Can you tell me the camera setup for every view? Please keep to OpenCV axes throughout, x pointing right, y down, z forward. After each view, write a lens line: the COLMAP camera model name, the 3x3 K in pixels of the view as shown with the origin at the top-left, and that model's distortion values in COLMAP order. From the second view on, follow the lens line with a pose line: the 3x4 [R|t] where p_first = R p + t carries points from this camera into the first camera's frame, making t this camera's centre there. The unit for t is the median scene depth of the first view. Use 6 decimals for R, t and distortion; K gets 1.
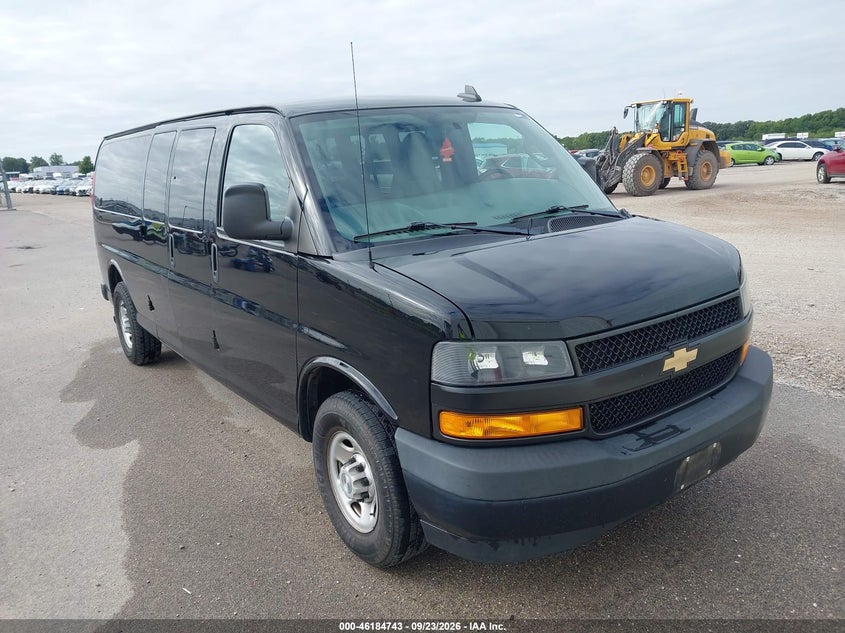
lens RADIAL K [[640.2, 0, 411.9], [0, 640.2, 332.8], [0, 0, 1]] dist [0.019235, -0.018195]
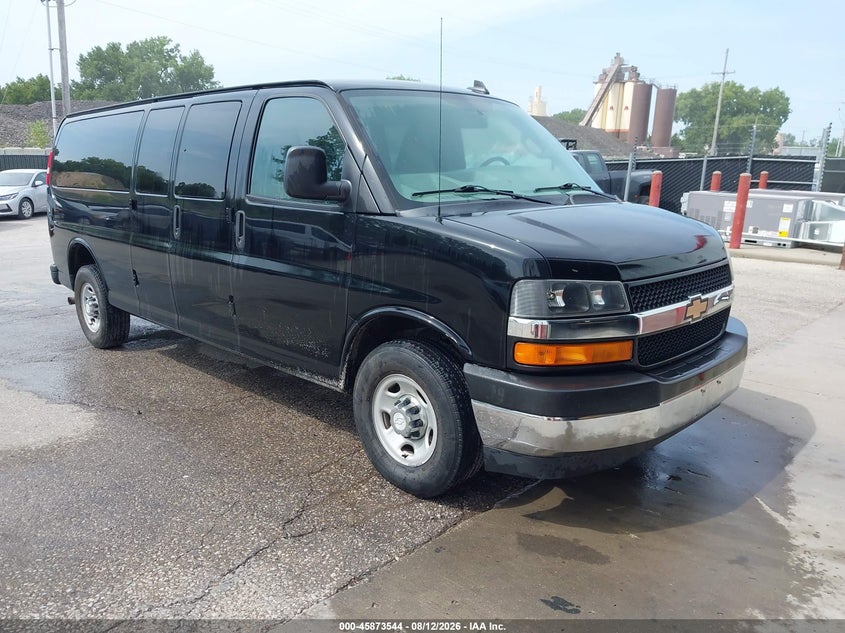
lens RADIAL K [[644.6, 0, 412.8], [0, 644.6, 321.8], [0, 0, 1]] dist [0.013734, -0.001492]
pose [[0.987574, 0.015861, 0.156352, -0.256406], [-0.007829, 0.998624, -0.051853, 0.119354], [-0.156959, 0.049984, 0.986339, -0.078590]]
